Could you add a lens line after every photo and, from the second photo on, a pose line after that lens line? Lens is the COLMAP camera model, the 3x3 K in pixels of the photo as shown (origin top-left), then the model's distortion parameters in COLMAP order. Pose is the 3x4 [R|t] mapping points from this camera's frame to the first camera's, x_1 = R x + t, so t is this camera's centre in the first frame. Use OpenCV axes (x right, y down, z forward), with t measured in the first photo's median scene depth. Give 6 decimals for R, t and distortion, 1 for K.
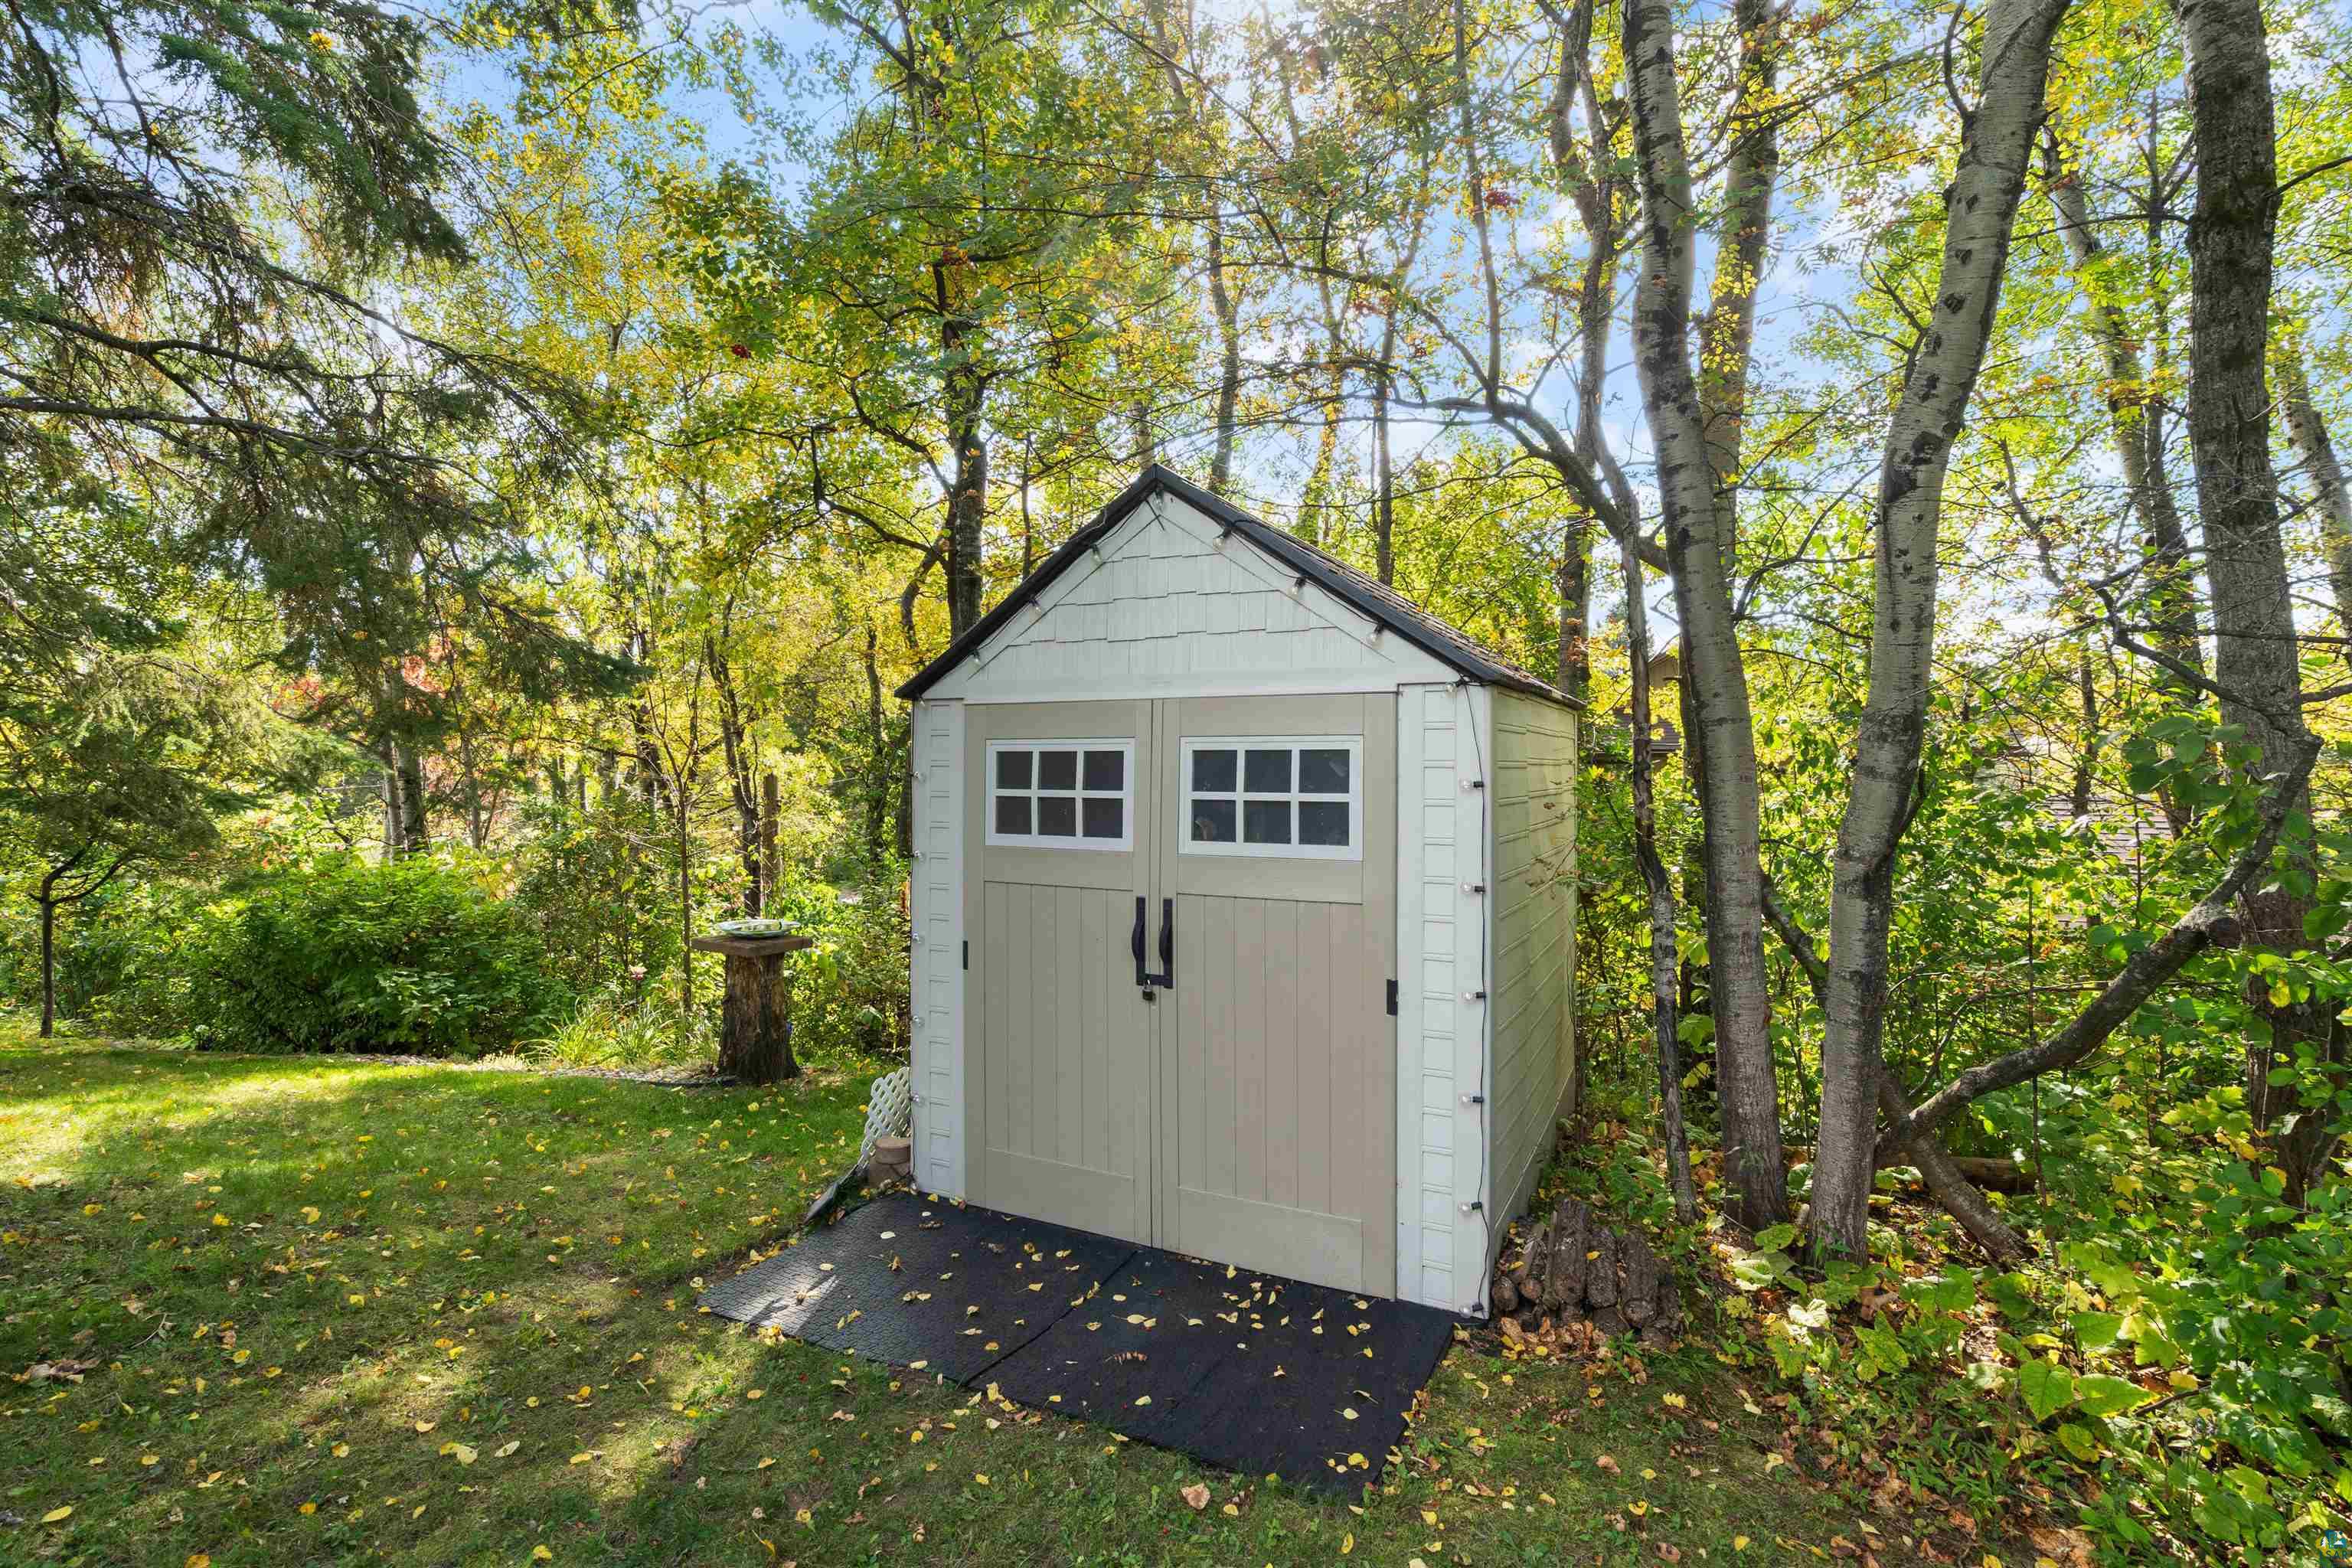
lens RADIAL K [[1079.7, 0, 1176.4], [0, 1079.7, 780.3], [0, 0, 1]] dist [-0.001571, -0.000017]
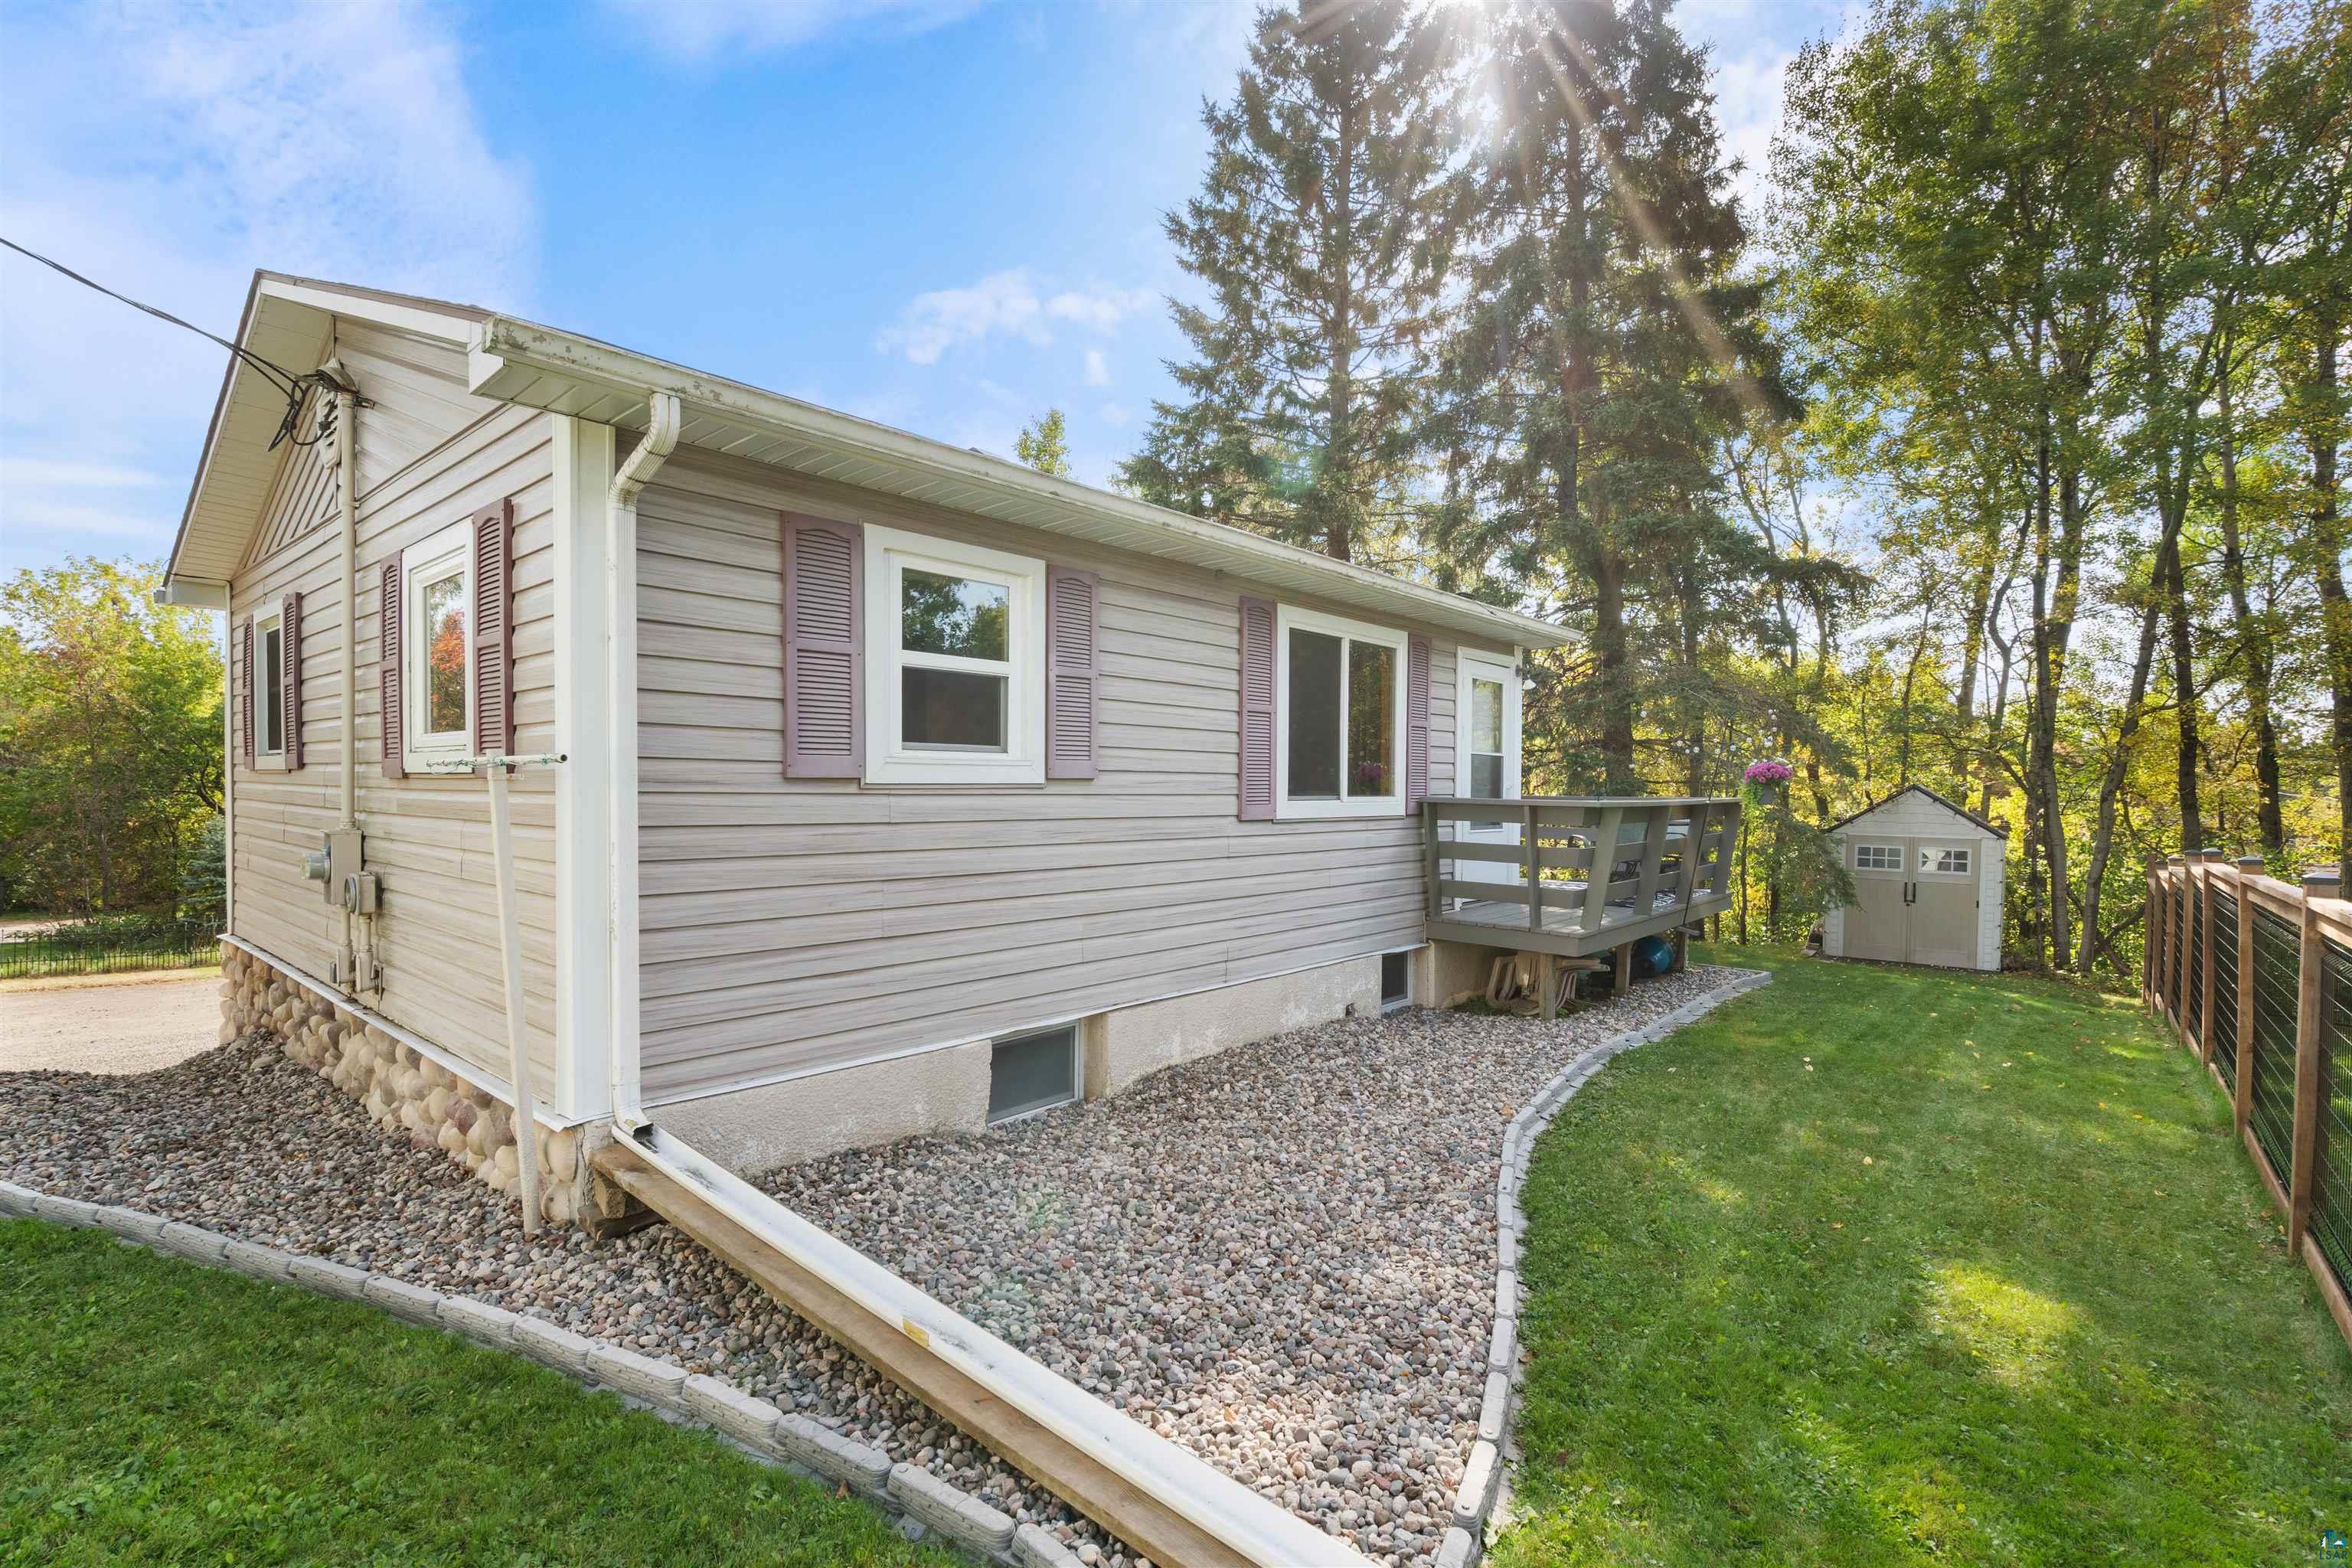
lens RADIAL K [[1079.7, 0, 1176.5], [0, 1079.7, 787.2], [0, 0, 1]] dist [-0.001571, -0.000017]
pose [[0.980692, 0.014394, -0.195029, -2.167451], [-0.017246, 0.999768, -0.012930, -0.176910], [0.194798, 0.016044, 0.980712, -4.037293]]
